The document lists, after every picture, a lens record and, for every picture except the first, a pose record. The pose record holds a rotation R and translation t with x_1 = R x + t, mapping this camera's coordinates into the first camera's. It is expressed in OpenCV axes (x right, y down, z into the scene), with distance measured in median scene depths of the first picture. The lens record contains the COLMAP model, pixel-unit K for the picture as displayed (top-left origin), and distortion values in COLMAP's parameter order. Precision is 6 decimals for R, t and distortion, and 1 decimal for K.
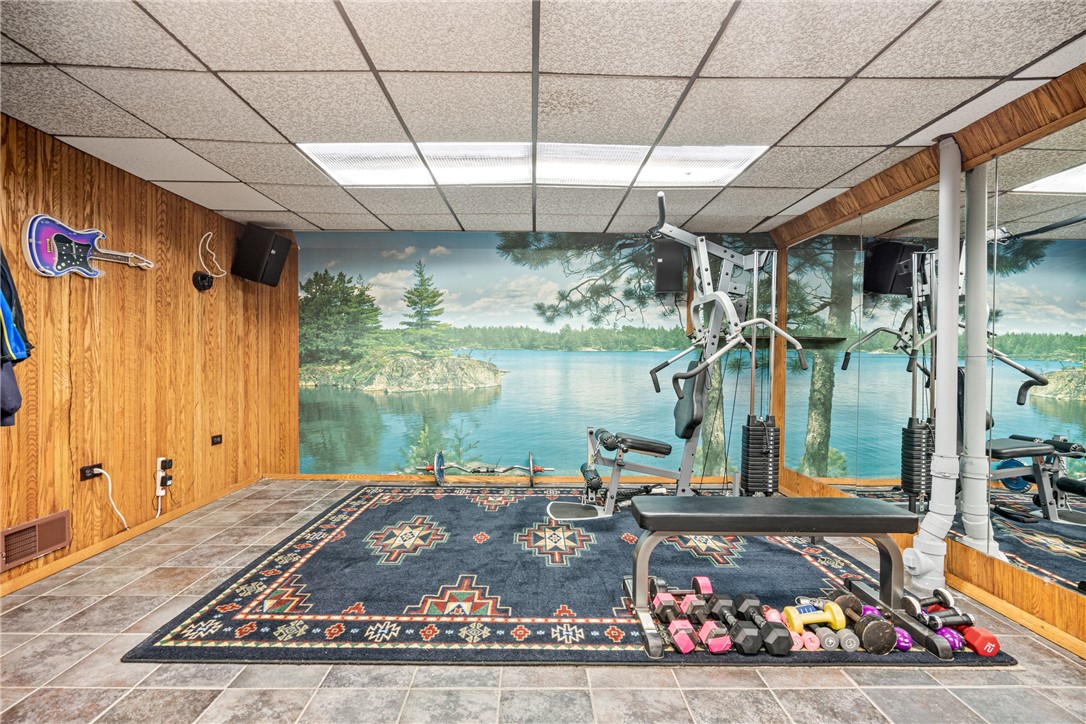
lens RADIAL K [[486.6, 0, 538.5], [0, 486.6, 361.7], [0, 0, 1]] dist [-0.000256, 0.000234]
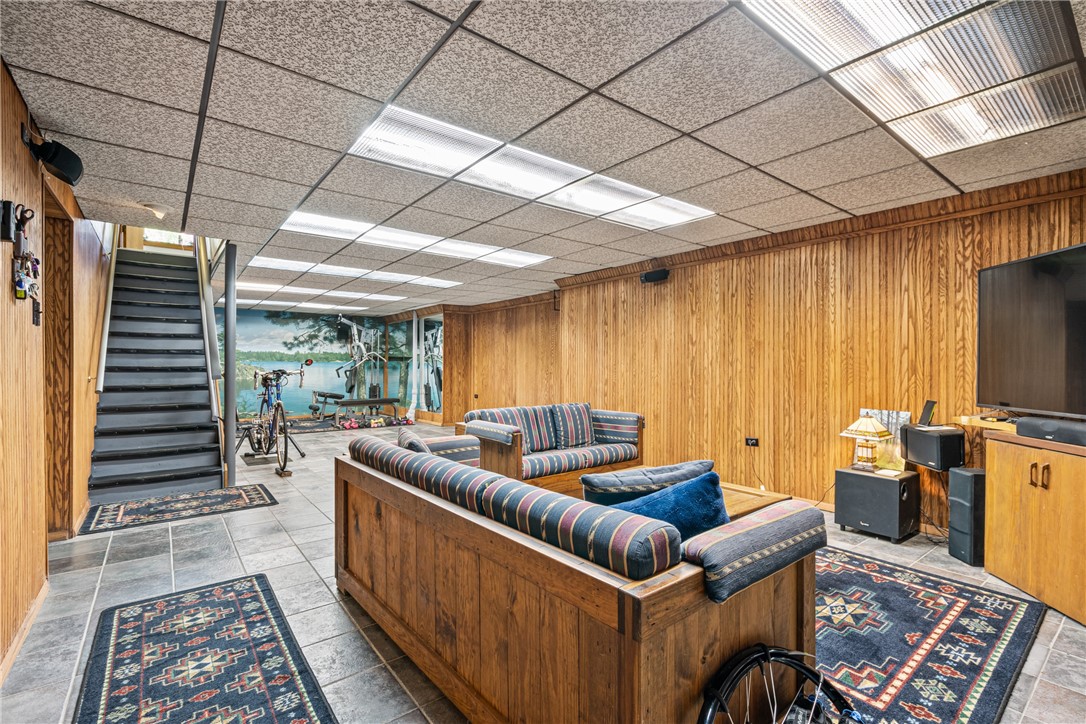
lens RADIAL K [[486.6, 0, 539.7], [0, 486.6, 366.3], [0, 0, 1]] dist [-0.000256, 0.000234]
pose [[0.794761, -0.006167, 0.606892, -0.441554], [0.008606, 0.999962, -0.001108, 0.011298], [-0.606862, 0.006104, 0.794784, -1.584138]]
